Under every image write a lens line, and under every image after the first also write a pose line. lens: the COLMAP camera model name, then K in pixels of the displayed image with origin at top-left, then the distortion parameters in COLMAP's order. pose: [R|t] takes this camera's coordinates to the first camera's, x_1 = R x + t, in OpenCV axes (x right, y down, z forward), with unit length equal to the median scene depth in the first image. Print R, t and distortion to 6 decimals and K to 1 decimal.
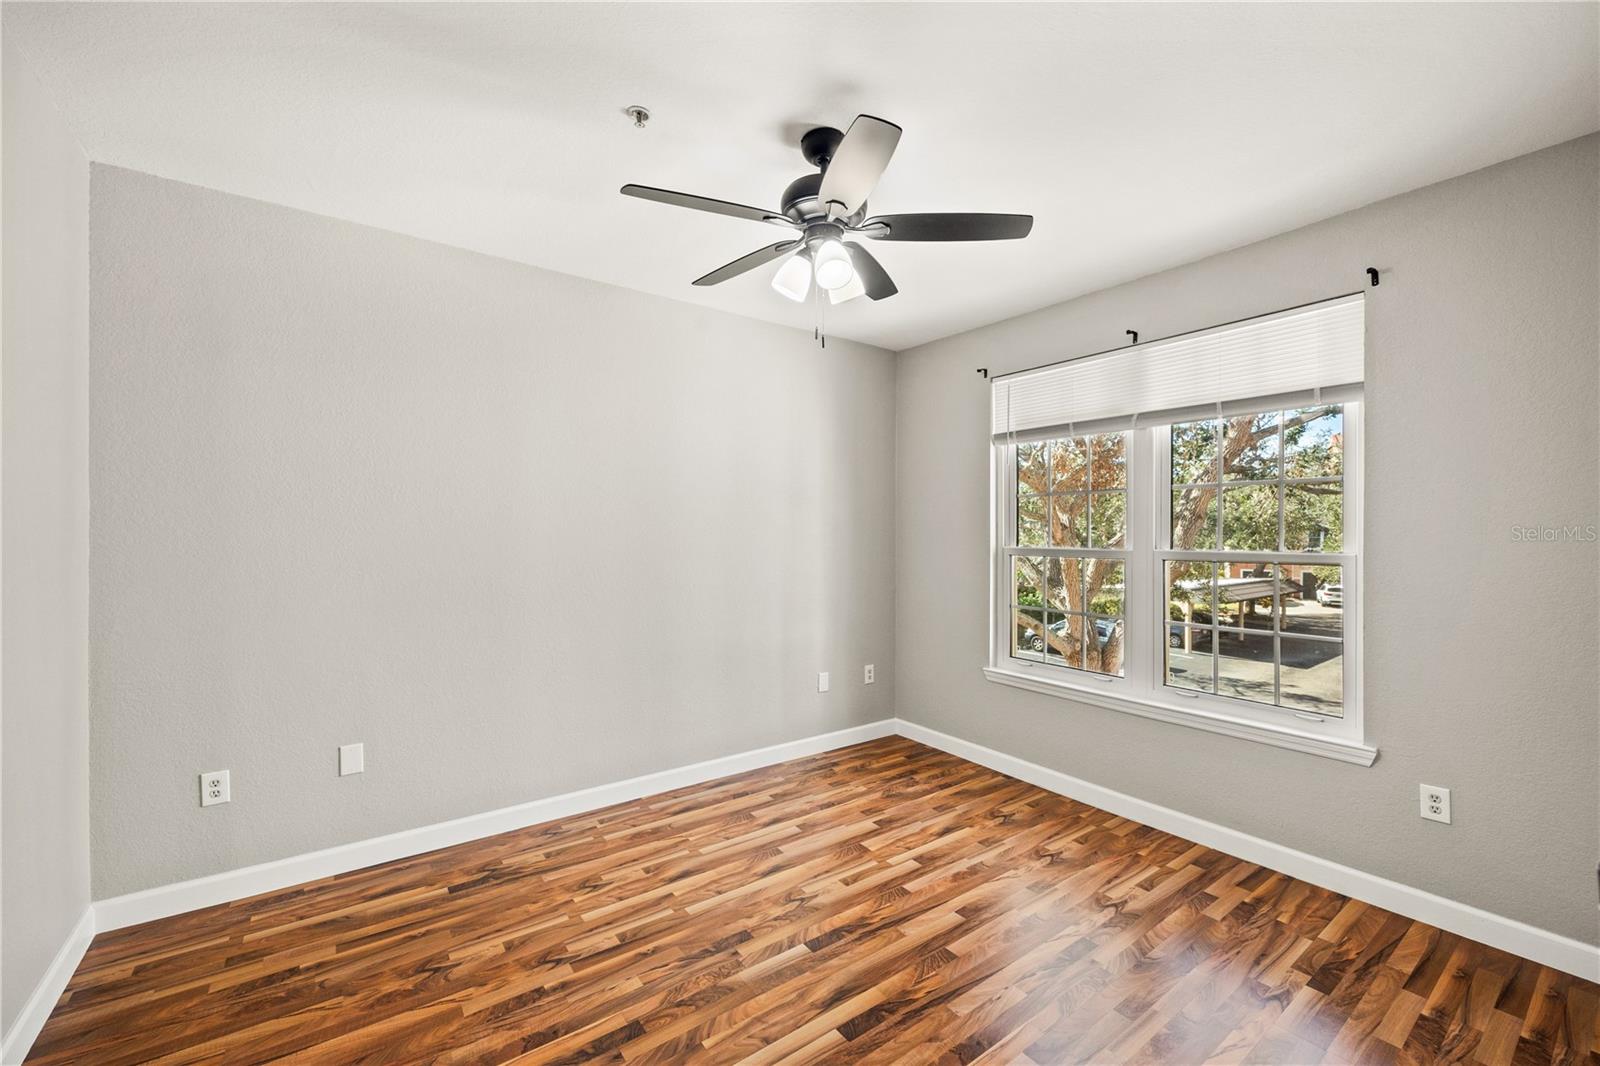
lens RADIAL K [[652.6, 0, 804.2], [0, 652.6, 532.2], [0, 0, 1]] dist [0.002886, -0.001325]
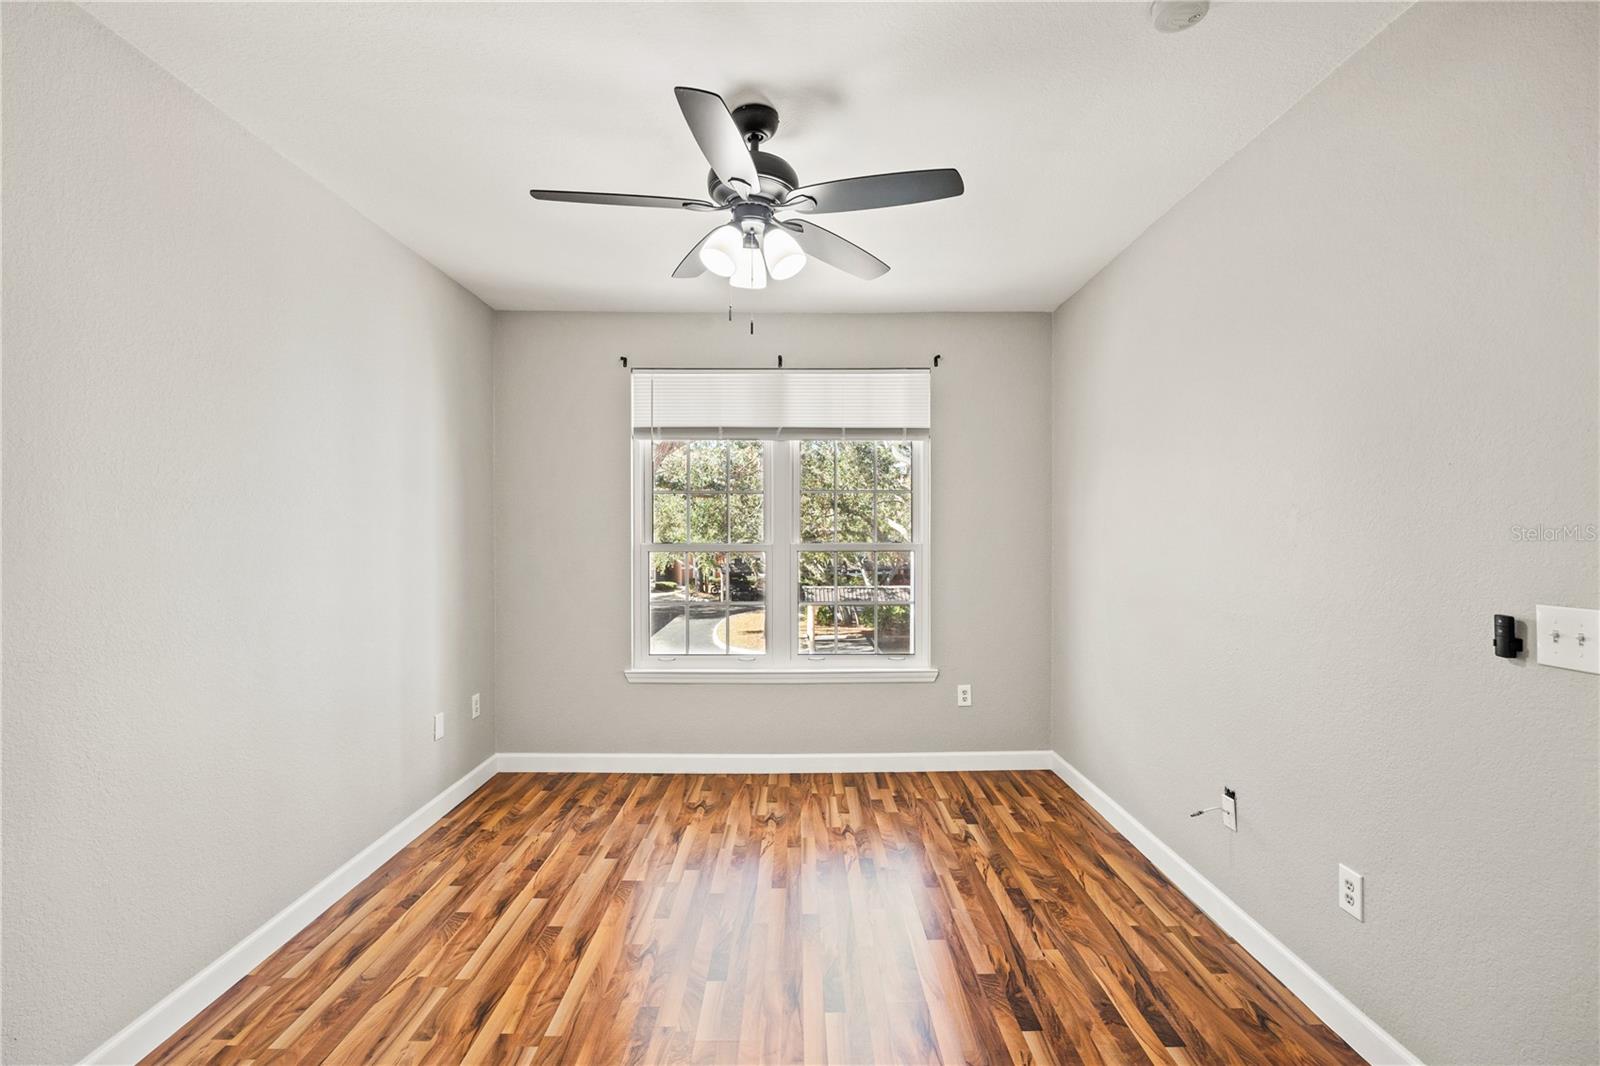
lens RADIAL K [[708.6, 0, 806.9], [0, 708.6, 534.5], [0, 0, 1]] dist [-0.008168, 0.000614]
pose [[0.574276, -0.006771, 0.818634, -0.541981], [0.001555, 0.999973, 0.007180, 0.001668], [-0.818661, -0.002850, 0.574271, 0.243232]]
